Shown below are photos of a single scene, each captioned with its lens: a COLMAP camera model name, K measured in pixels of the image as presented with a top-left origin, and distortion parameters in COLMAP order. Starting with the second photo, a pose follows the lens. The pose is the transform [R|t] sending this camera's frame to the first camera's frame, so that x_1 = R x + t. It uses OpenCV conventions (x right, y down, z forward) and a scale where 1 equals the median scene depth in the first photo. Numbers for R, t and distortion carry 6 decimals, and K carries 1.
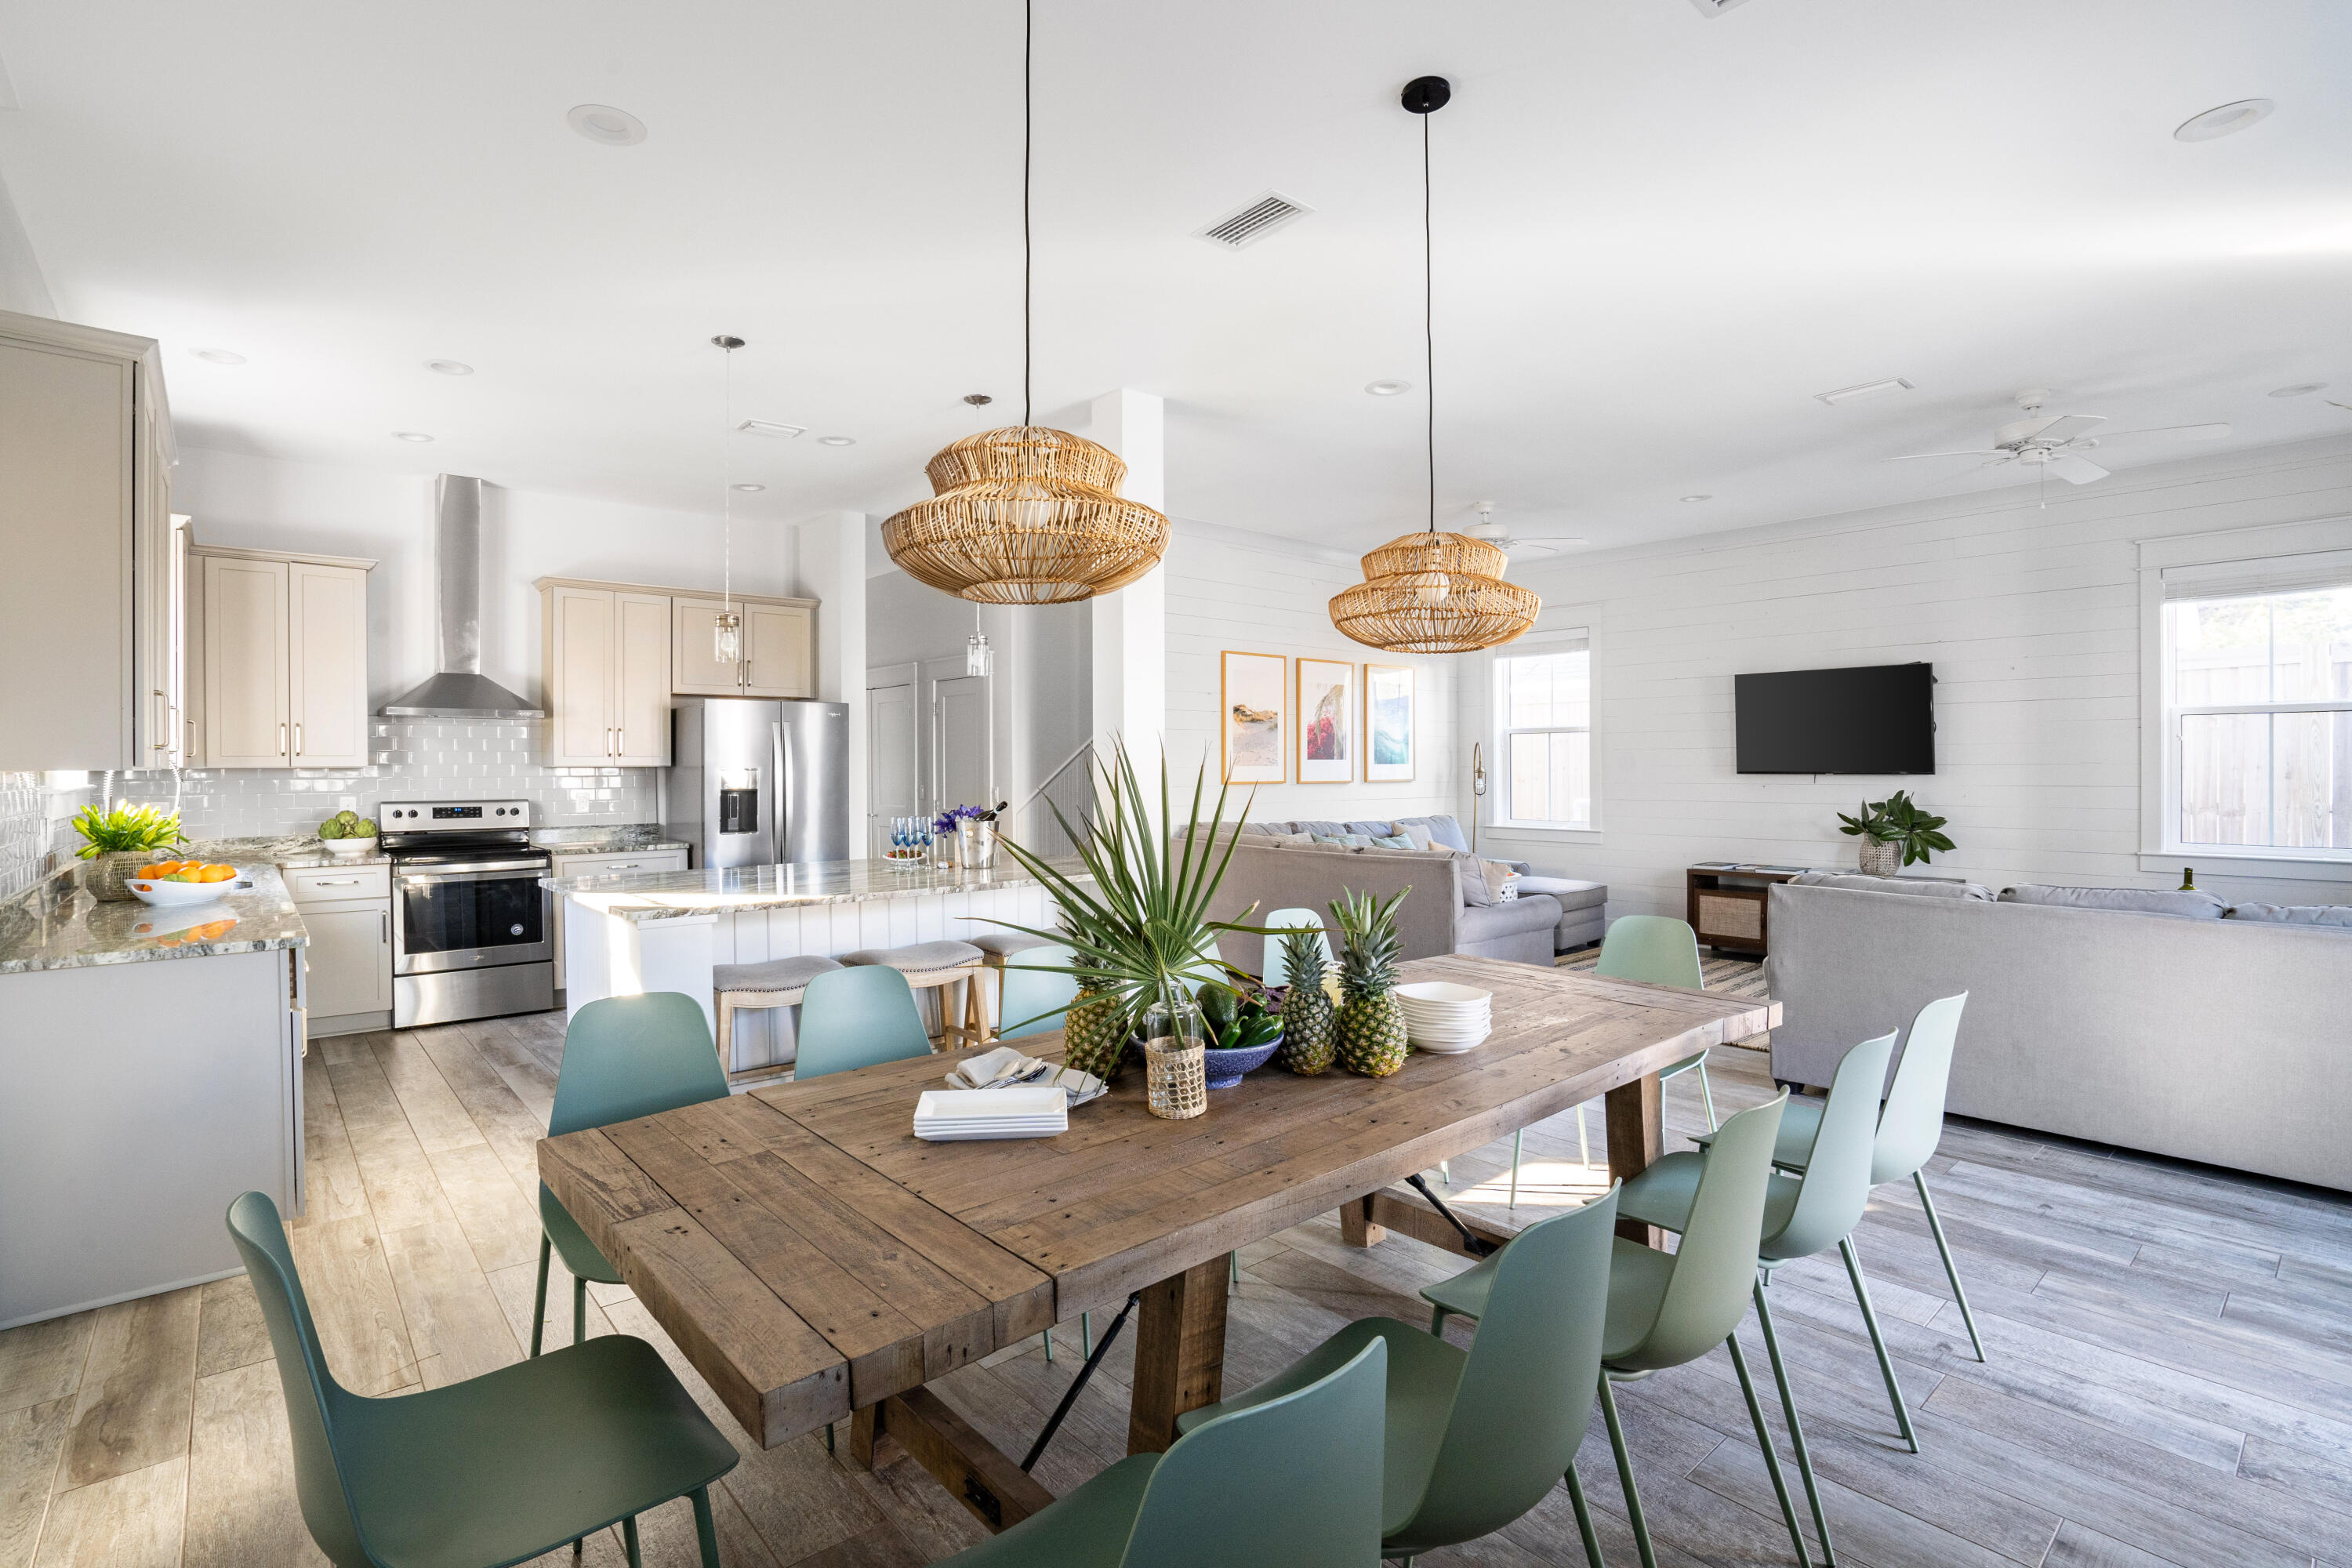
lens RADIAL K [[1097.4, 0, 1165.5], [0, 1097.4, 759.3], [0, 0, 1]] dist [-0.066238, 0.030429]
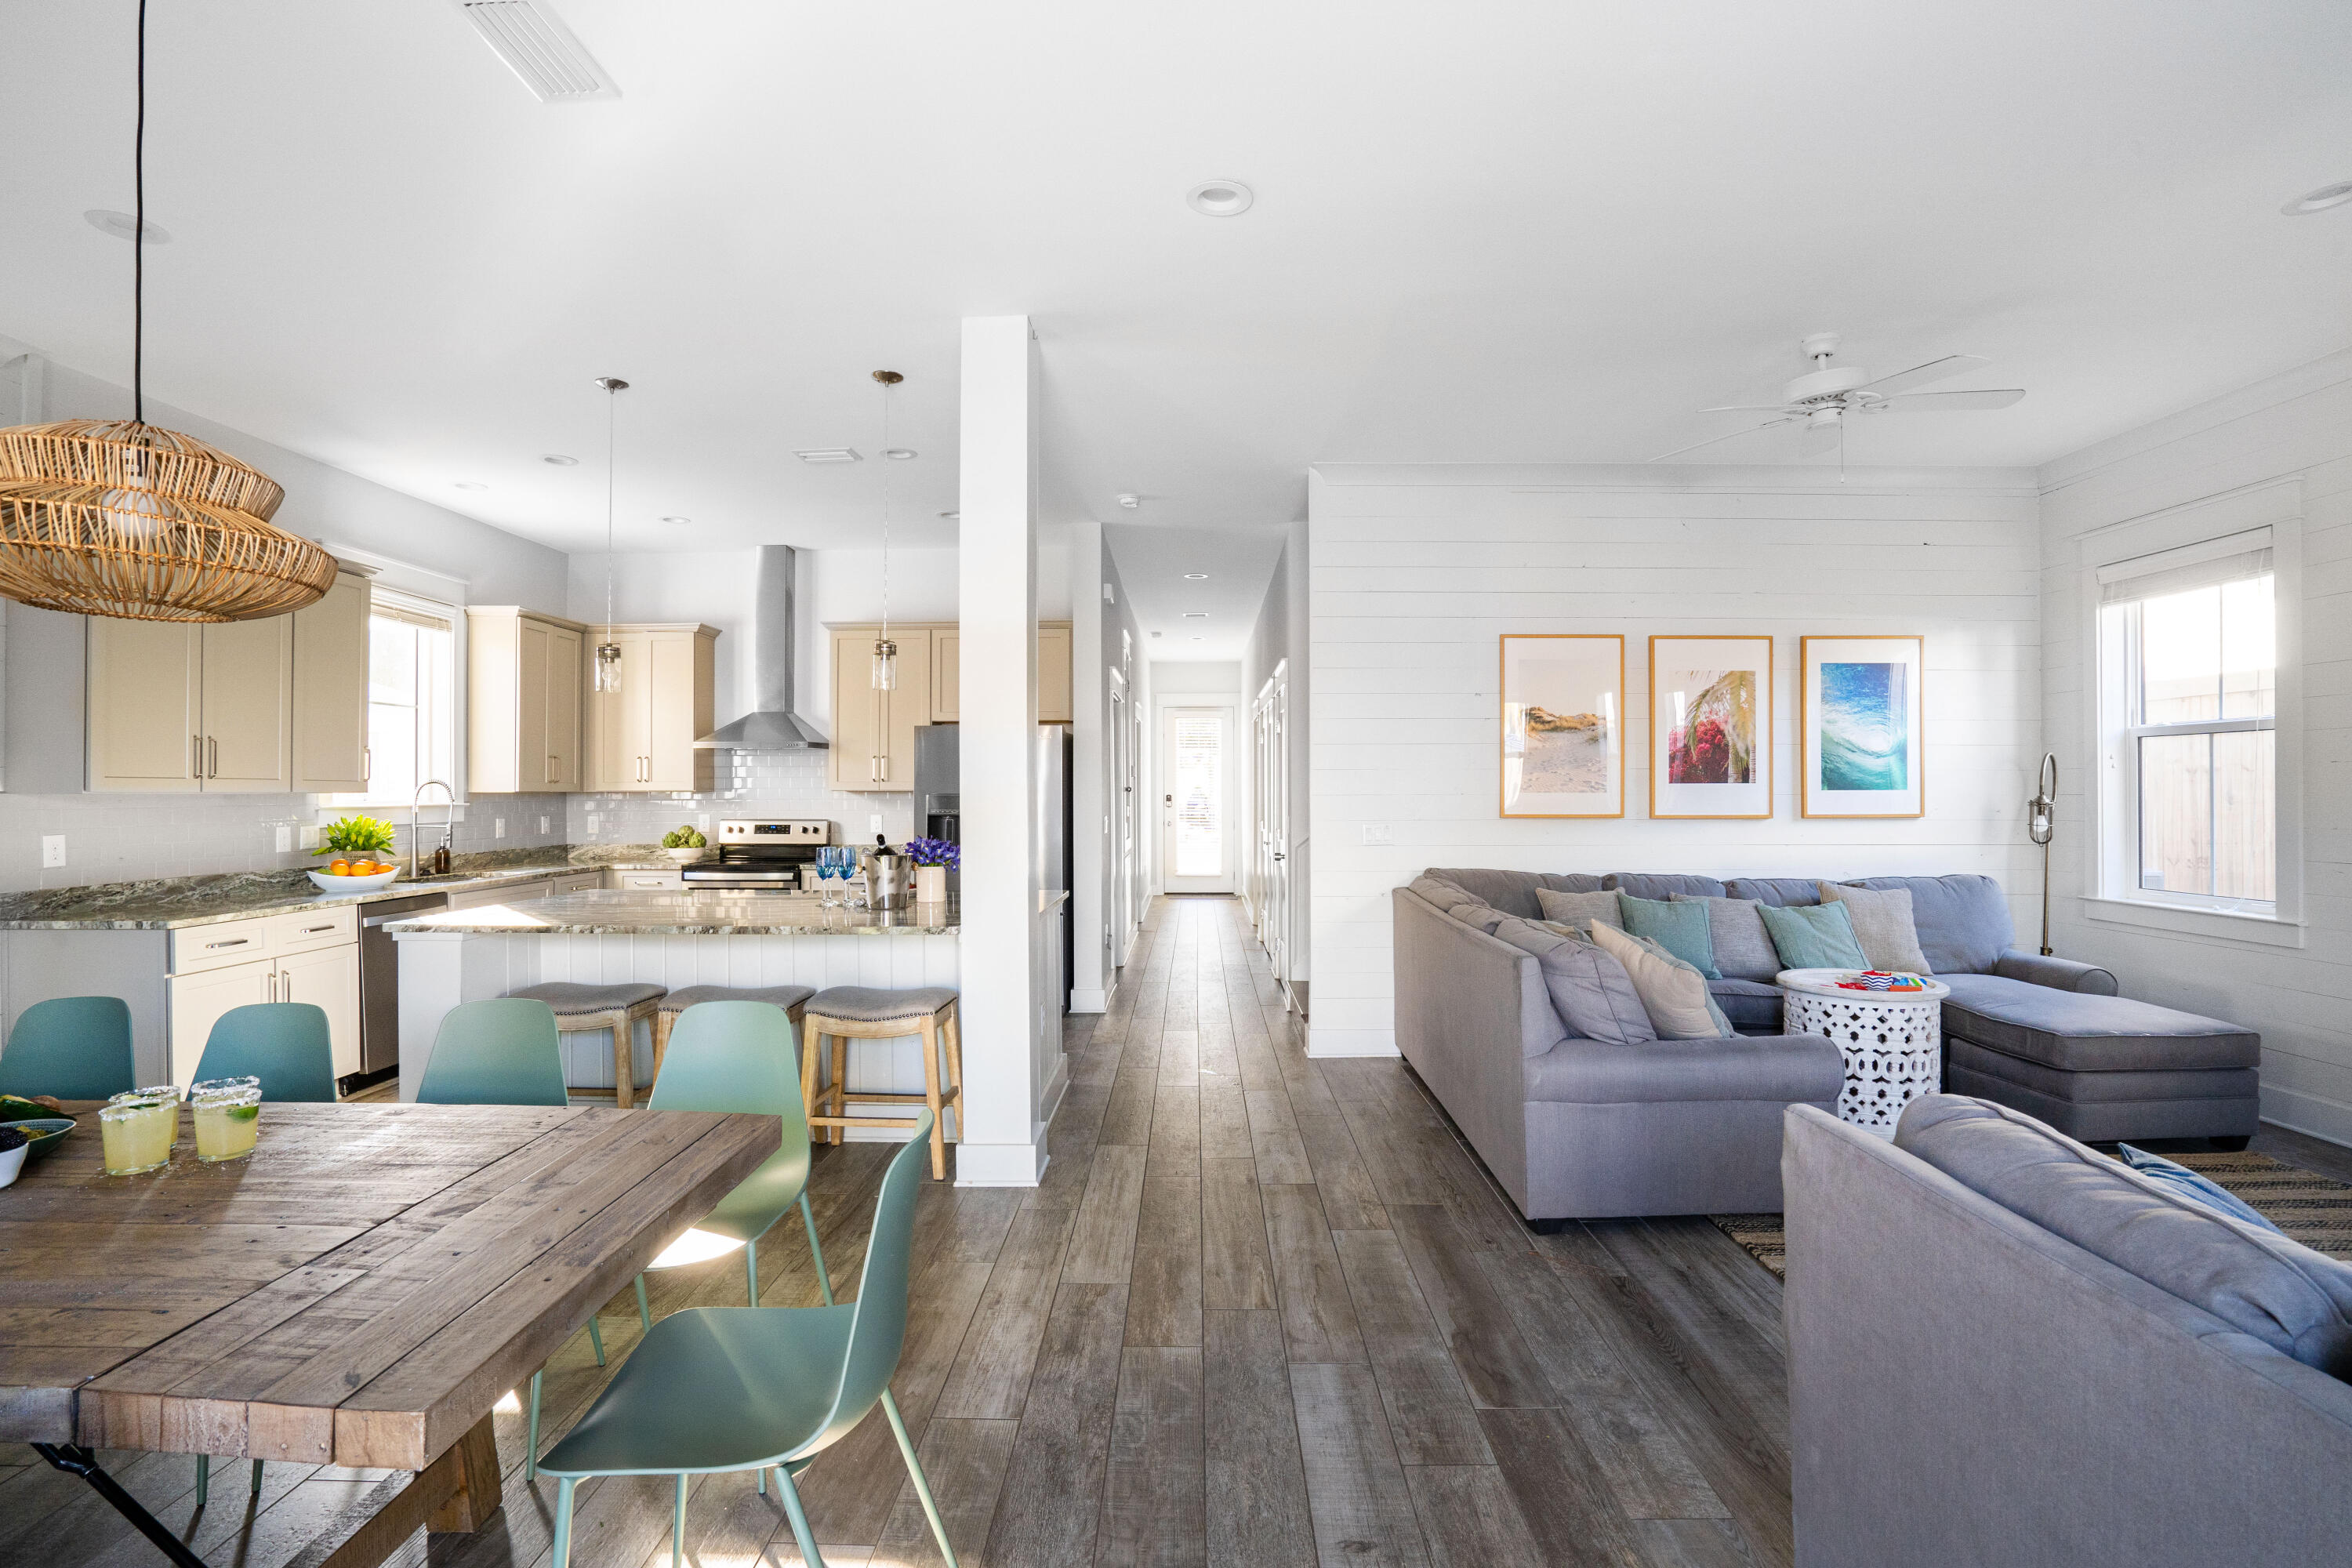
lens RADIAL K [[1097.4, 0, 1165.5], [0, 1097.4, 759.3], [0, 0, 1]] dist [-0.066238, 0.030429]
pose [[0.749919, -0.015432, -0.661349, 0.402028], [0.002118, 0.999779, -0.020927, -0.001422], [0.661526, 0.014293, 0.749786, 0.340984]]
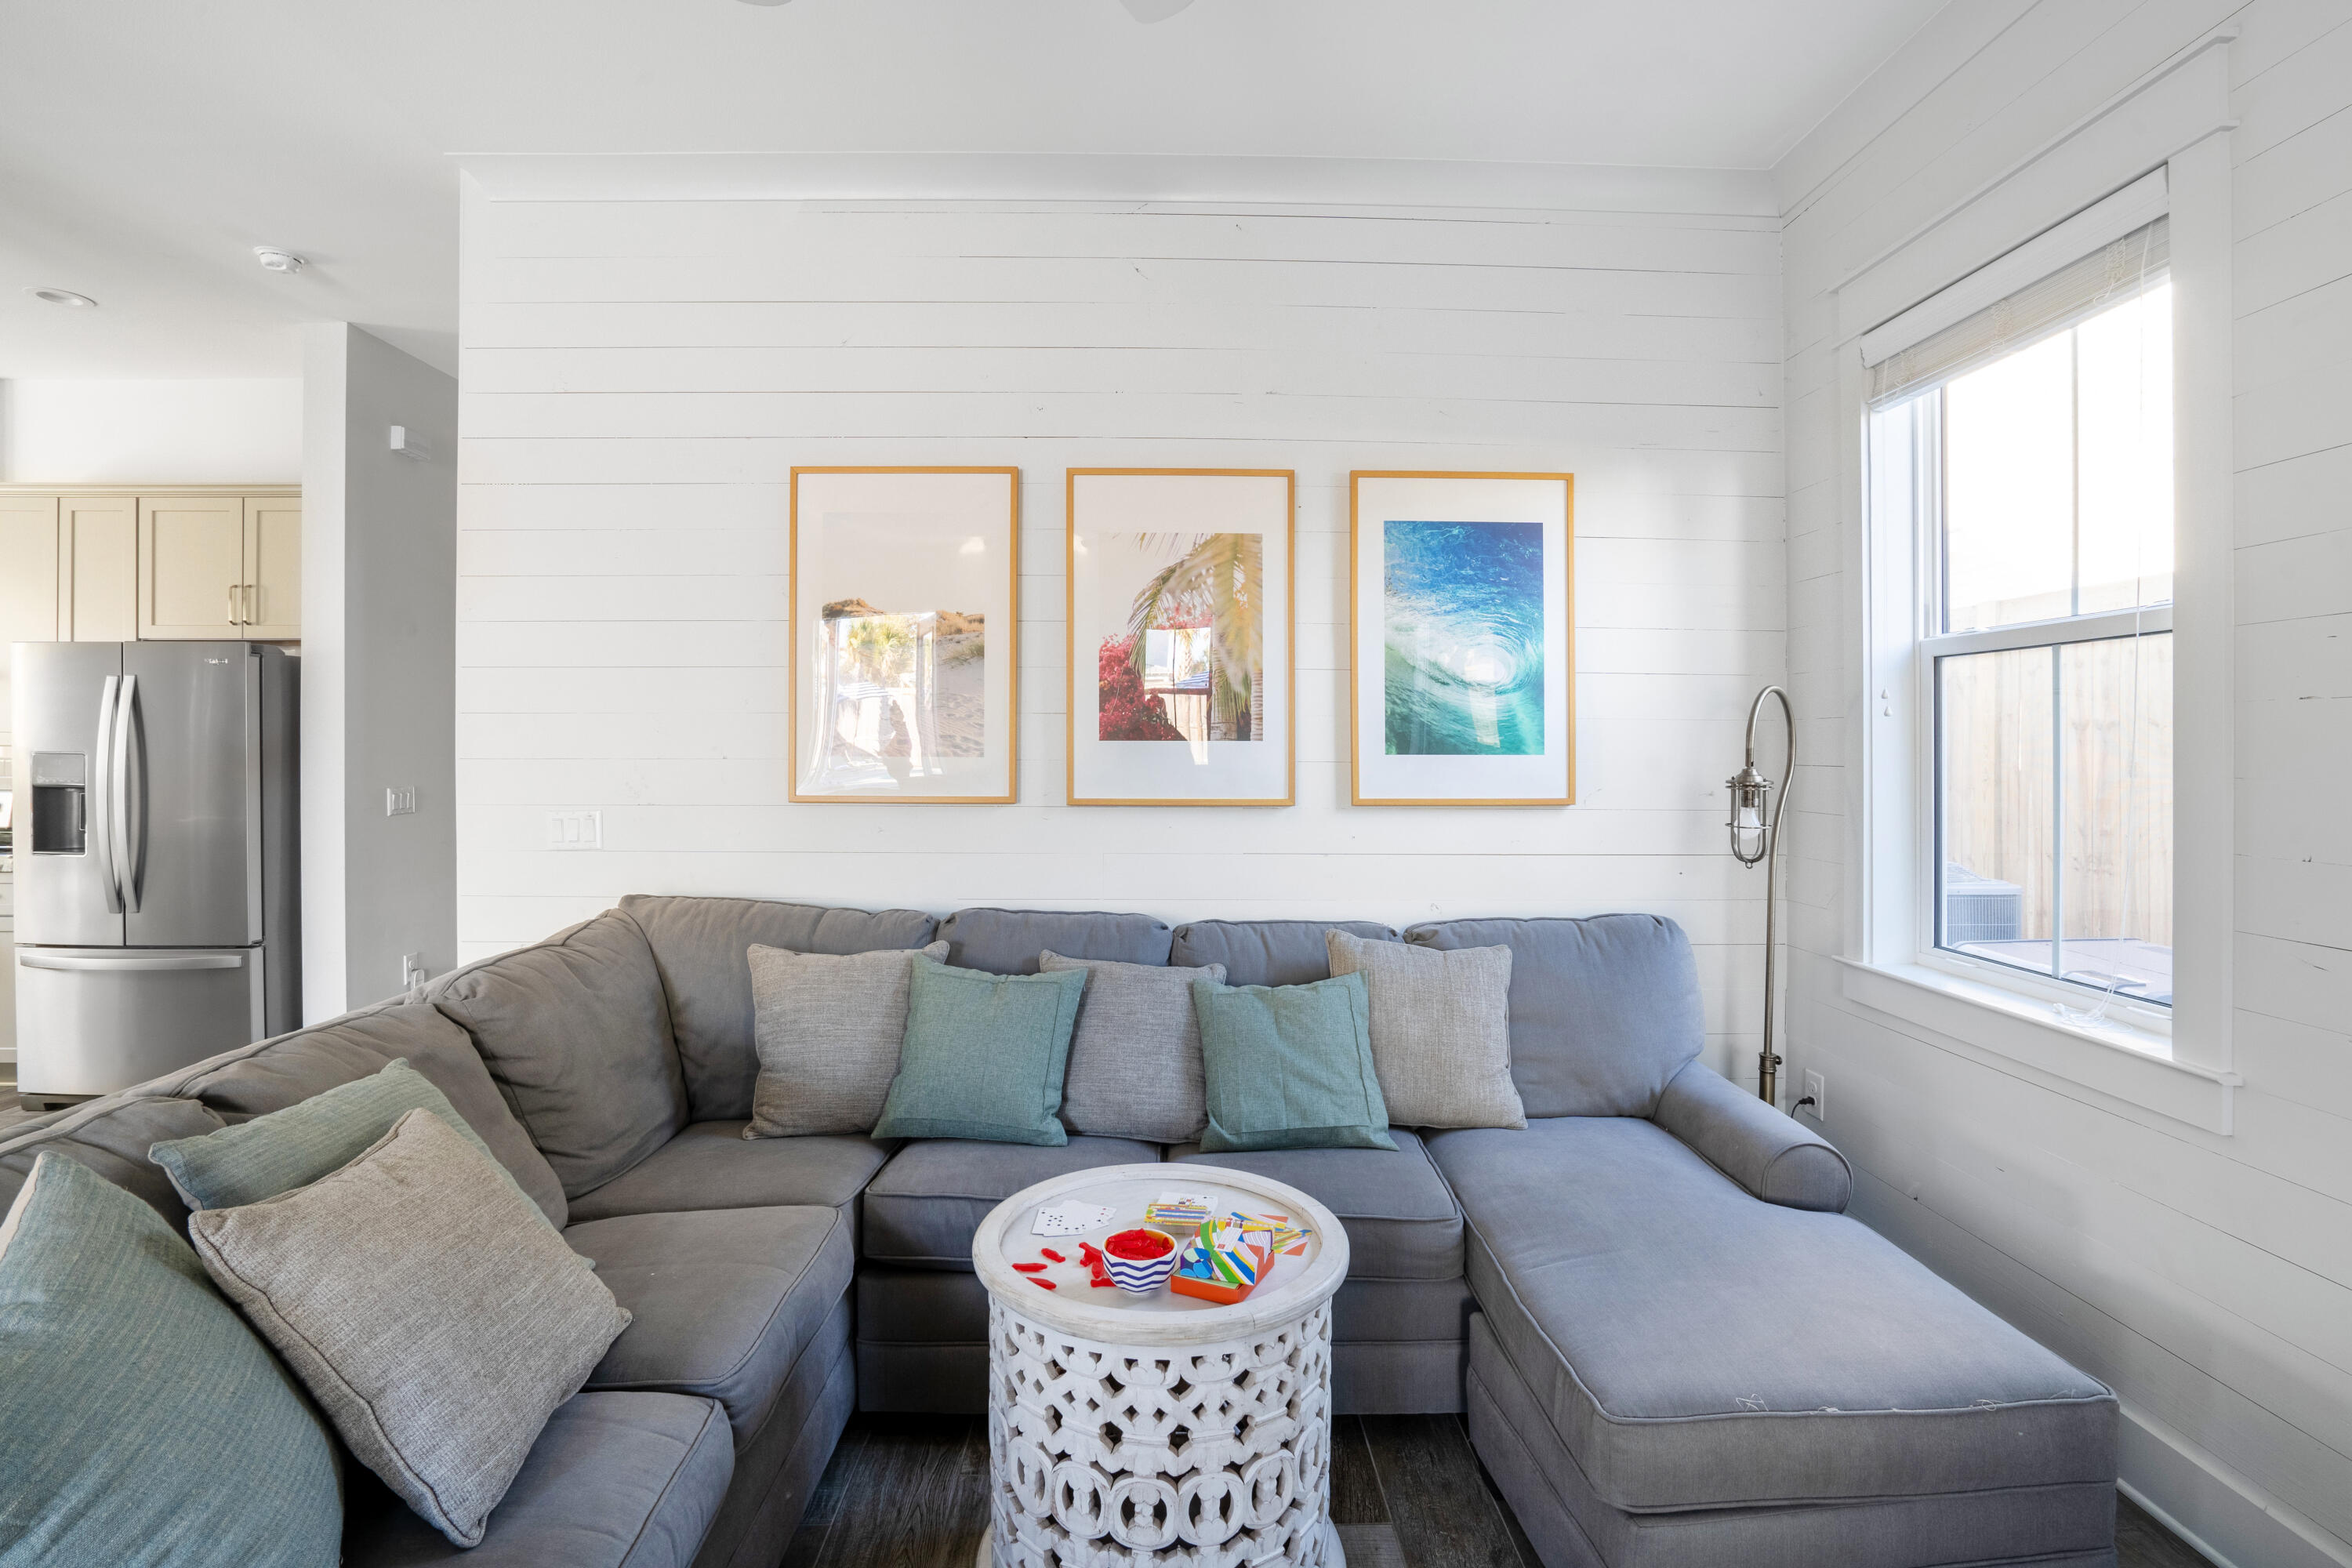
lens RADIAL K [[1110.9, 0, 1178.1], [0, 1110.9, 712.3], [0, 0, 1]] dist [-0.059259, 0.031589]
pose [[0.774609, -0.008394, -0.632385, 0.457201], [-0.002766, 0.999857, -0.016659, -0.003499], [0.632434, 0.014653, 0.774475, 0.858144]]
